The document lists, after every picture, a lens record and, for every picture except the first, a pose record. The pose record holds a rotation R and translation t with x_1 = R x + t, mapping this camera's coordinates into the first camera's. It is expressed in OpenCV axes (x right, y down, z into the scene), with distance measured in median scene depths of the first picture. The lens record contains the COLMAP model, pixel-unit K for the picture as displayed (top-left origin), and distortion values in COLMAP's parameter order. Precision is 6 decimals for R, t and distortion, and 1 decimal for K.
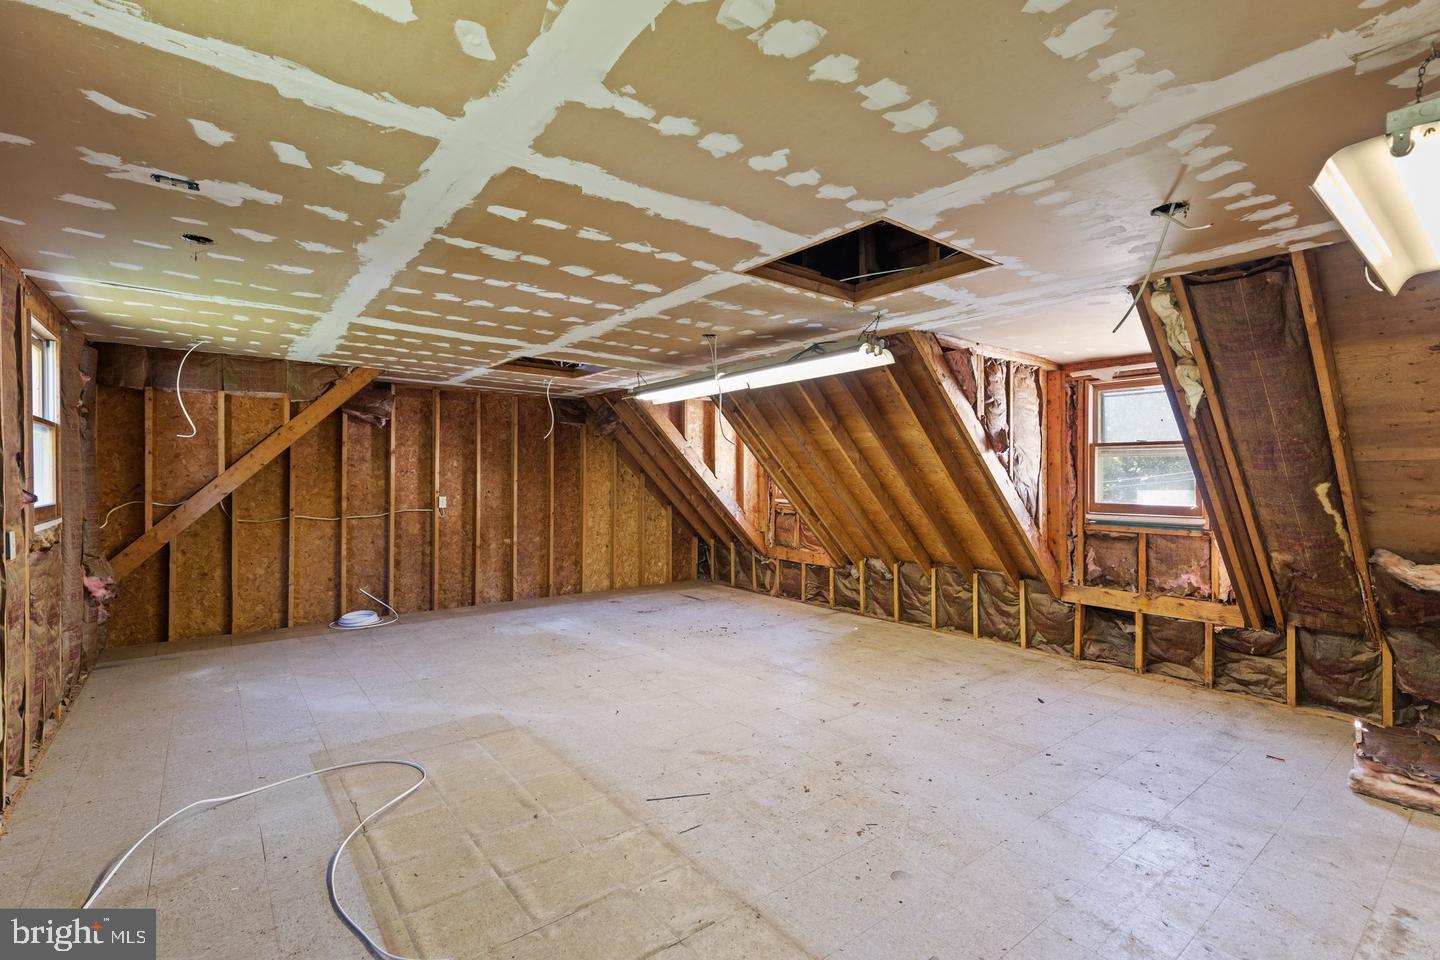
lens RADIAL K [[654.5, 0, 723.2], [0, 654.5, 479.0], [0, 0, 1]] dist [-0.005171, 0.000045]
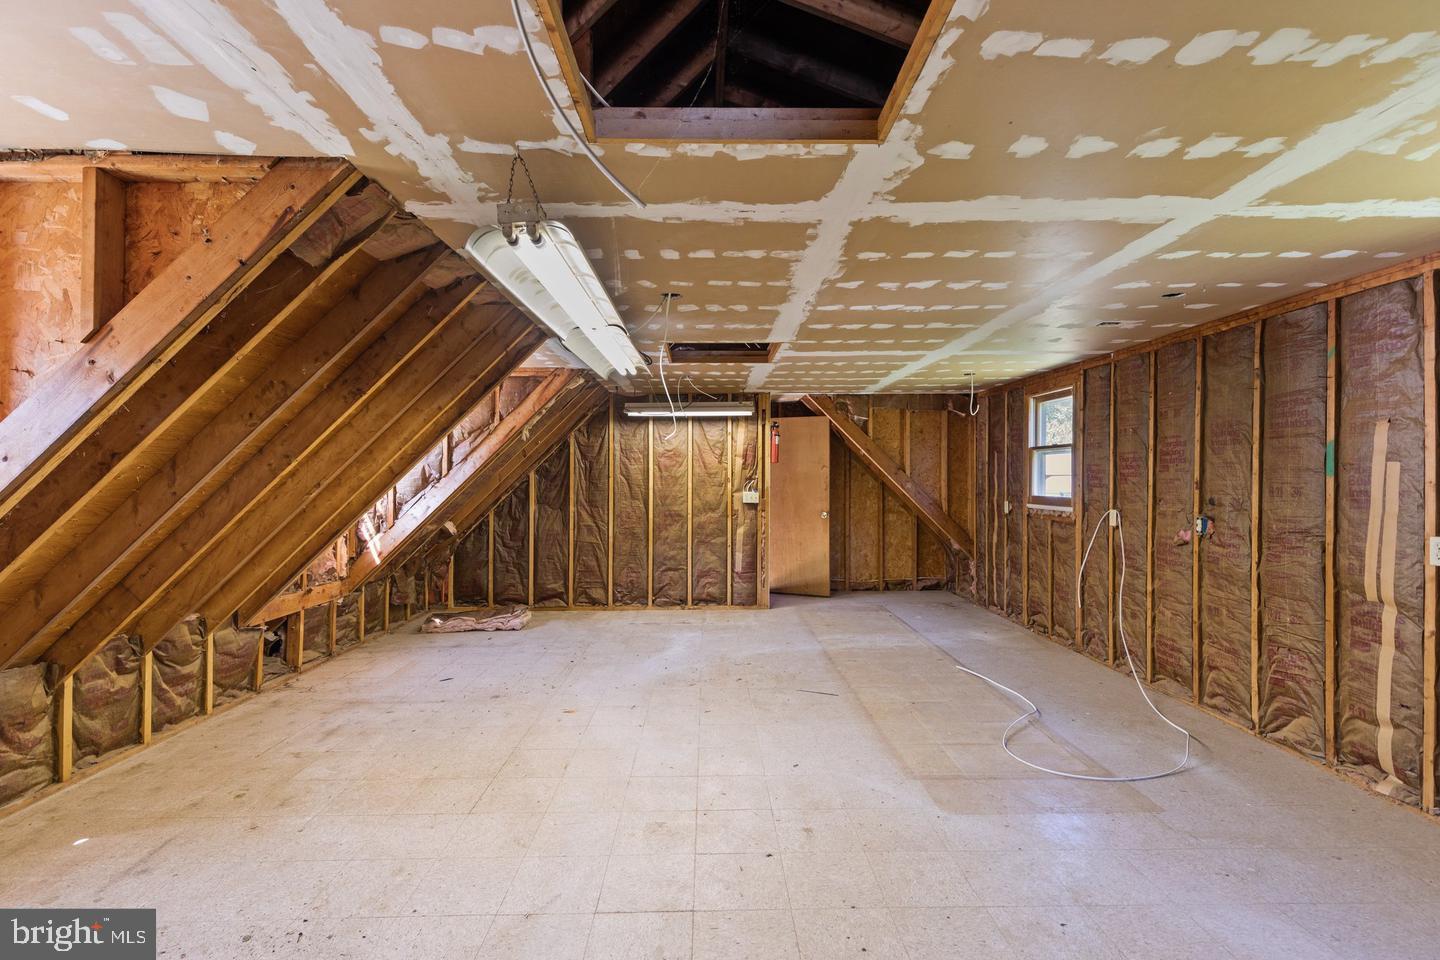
lens RADIAL K [[654.5, 0, 718.3], [0, 654.5, 475.3], [0, 0, 1]] dist [-0.005171, 0.000045]
pose [[-0.797935, -0.002736, 0.602737, -0.514686], [-0.002807, 0.999996, 0.000823, -0.005969], [-0.602737, -0.001035, -0.797939, 1.525210]]
